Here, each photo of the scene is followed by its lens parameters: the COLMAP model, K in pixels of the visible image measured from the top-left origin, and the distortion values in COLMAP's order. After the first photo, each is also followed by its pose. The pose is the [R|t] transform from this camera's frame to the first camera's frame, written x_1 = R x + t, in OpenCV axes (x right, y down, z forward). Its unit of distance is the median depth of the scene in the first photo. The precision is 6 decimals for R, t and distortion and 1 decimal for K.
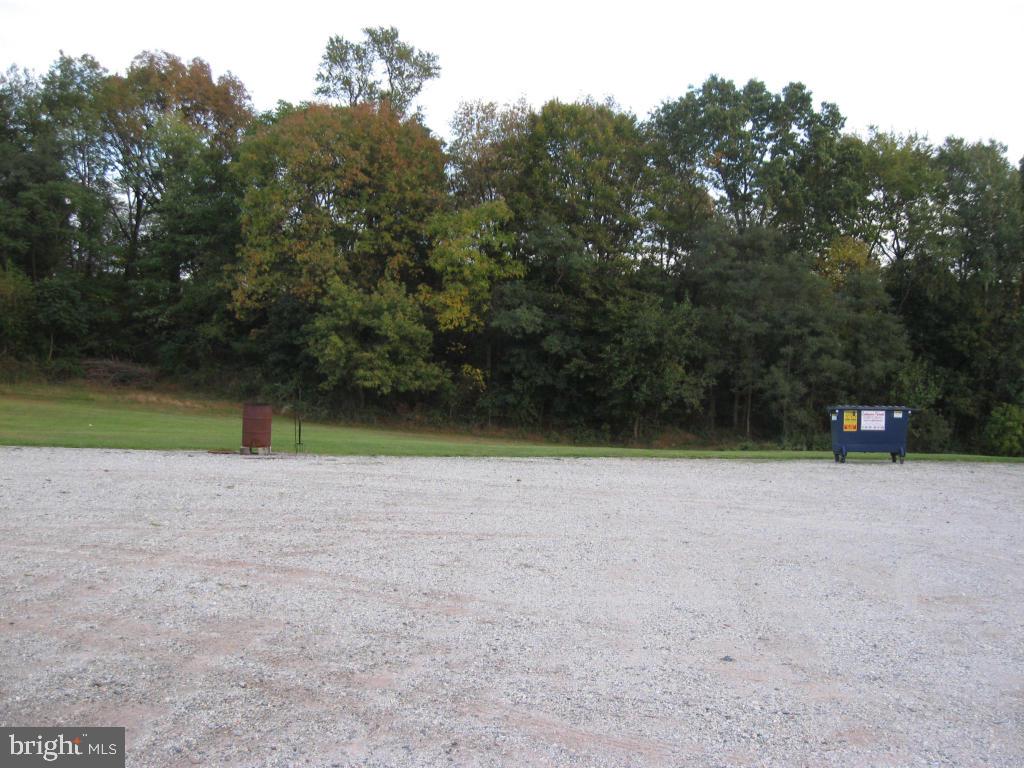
lens RADIAL K [[1063.3, 0, 540.1], [0, 1063.3, 418.0], [0, 0, 1]] dist [-0.115746, 0.005799]
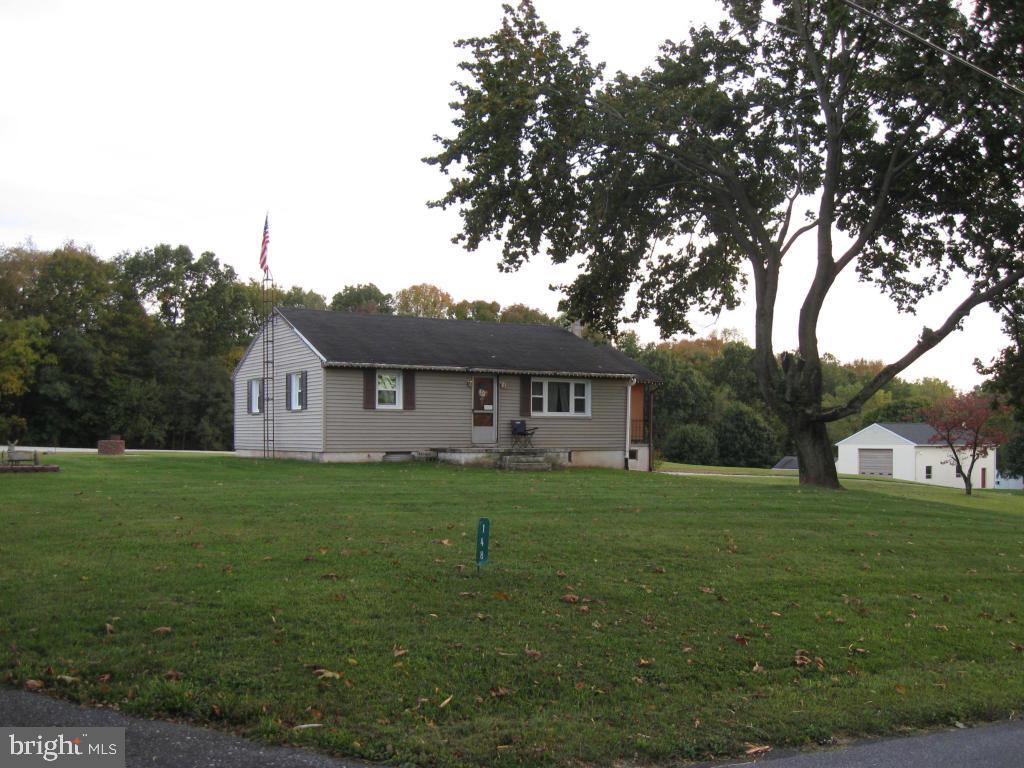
lens RADIAL K [[1063.3, 0, 540.1], [0, 1063.3, 418.0], [0, 0, 1]] dist [-0.115746, 0.005799]
pose [[0.808688, 0.013422, 0.588084, -0.359305], [0.011639, 0.999179, -0.038809, 0.025189], [-0.588122, 0.038230, 0.807868, -0.771393]]
